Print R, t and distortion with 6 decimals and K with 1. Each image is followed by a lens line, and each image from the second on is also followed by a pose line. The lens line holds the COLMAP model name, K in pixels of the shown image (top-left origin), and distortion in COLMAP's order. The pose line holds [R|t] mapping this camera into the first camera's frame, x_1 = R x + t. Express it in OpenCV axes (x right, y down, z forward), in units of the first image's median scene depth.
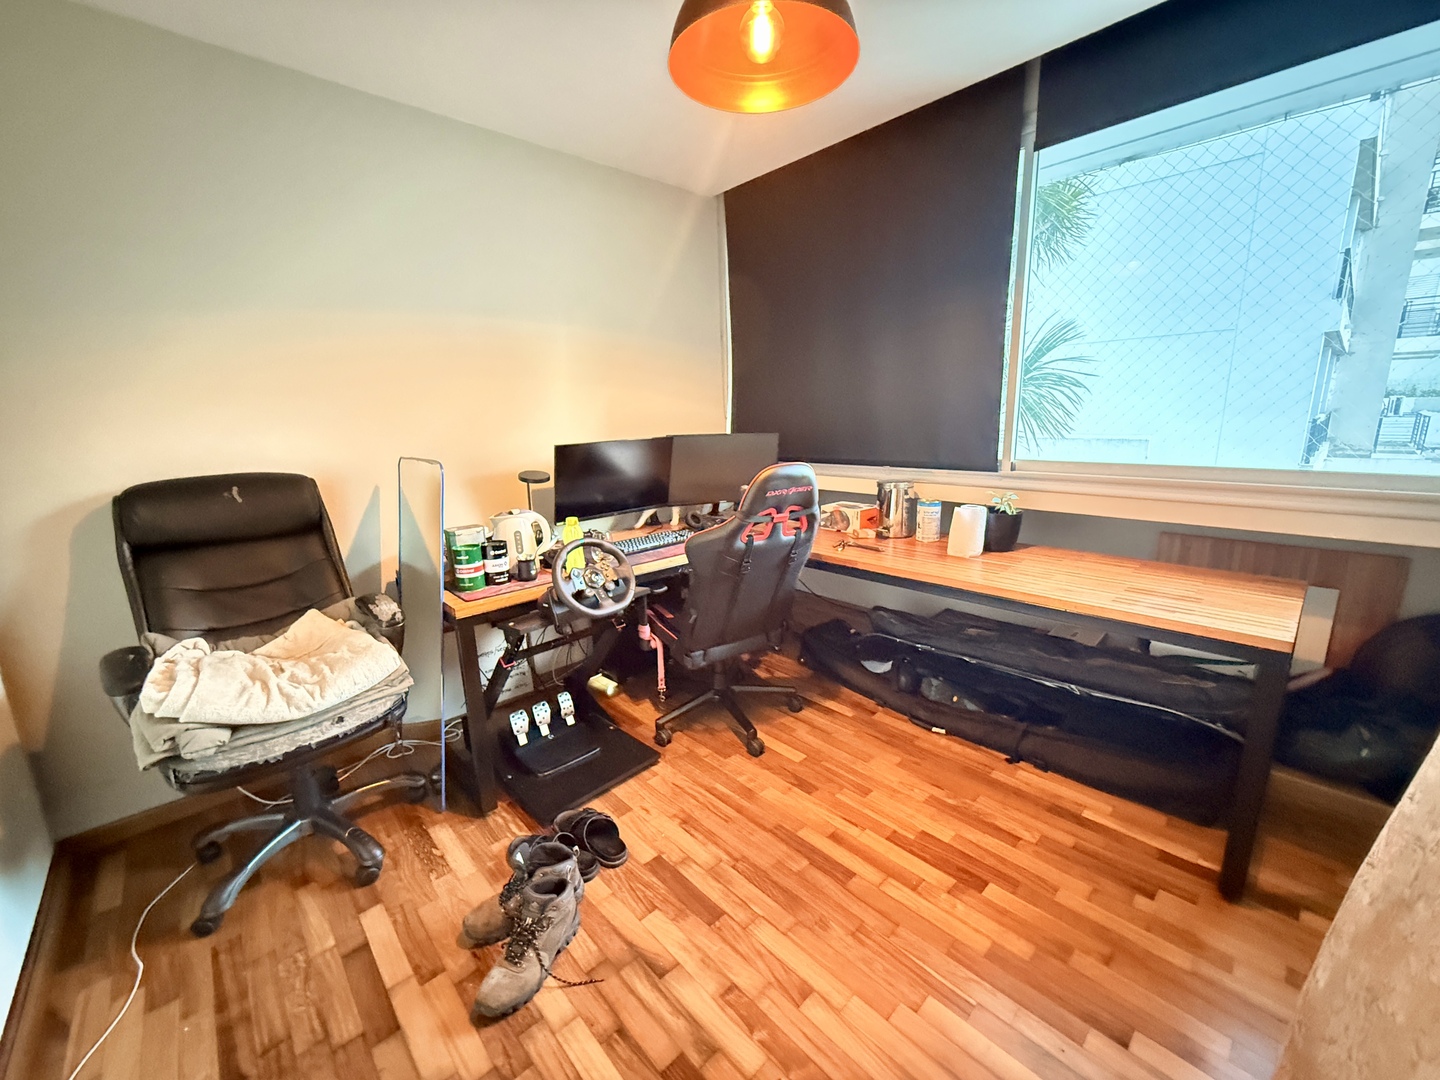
lens RADIAL K [[571.8, 0, 729.5], [0, 571.8, 545.0], [0, 0, 1]] dist [-0.000913, -0.000045]
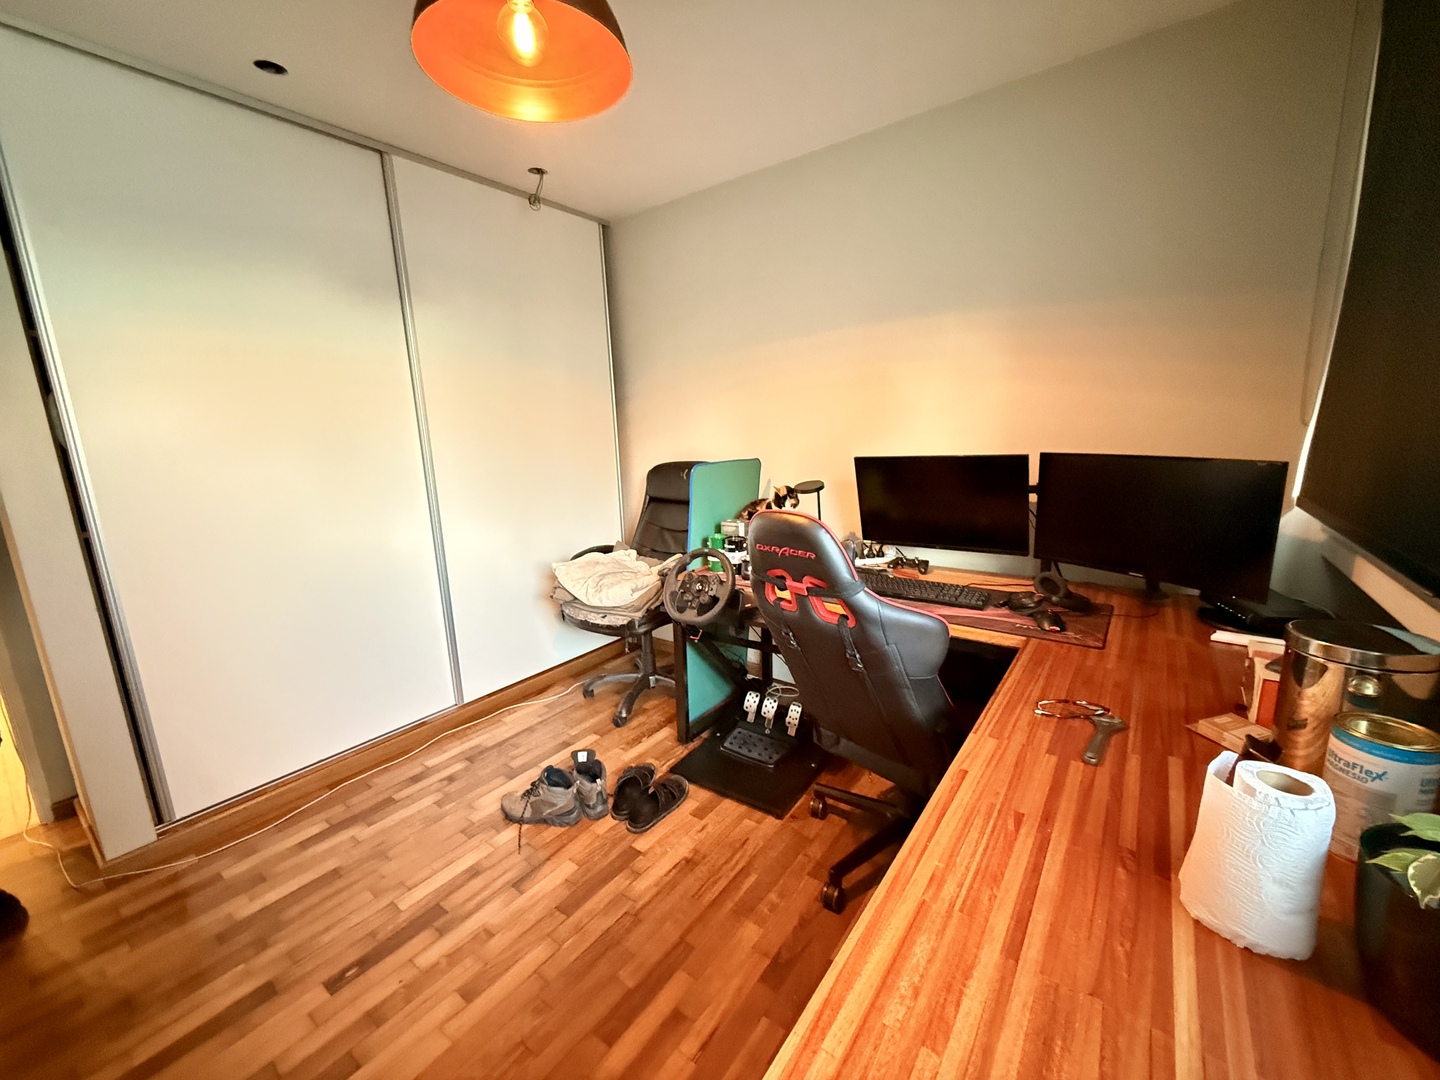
lens RADIAL K [[571.8, 0, 729.5], [0, 571.8, 545.0], [0, 0, 1]] dist [-0.000913, -0.000045]
pose [[0.183556, 0.226220, -0.956625, 0.827428], [-0.194780, 0.962234, 0.190173, -0.251228], [0.963519, 0.151424, 0.220687, 0.874435]]
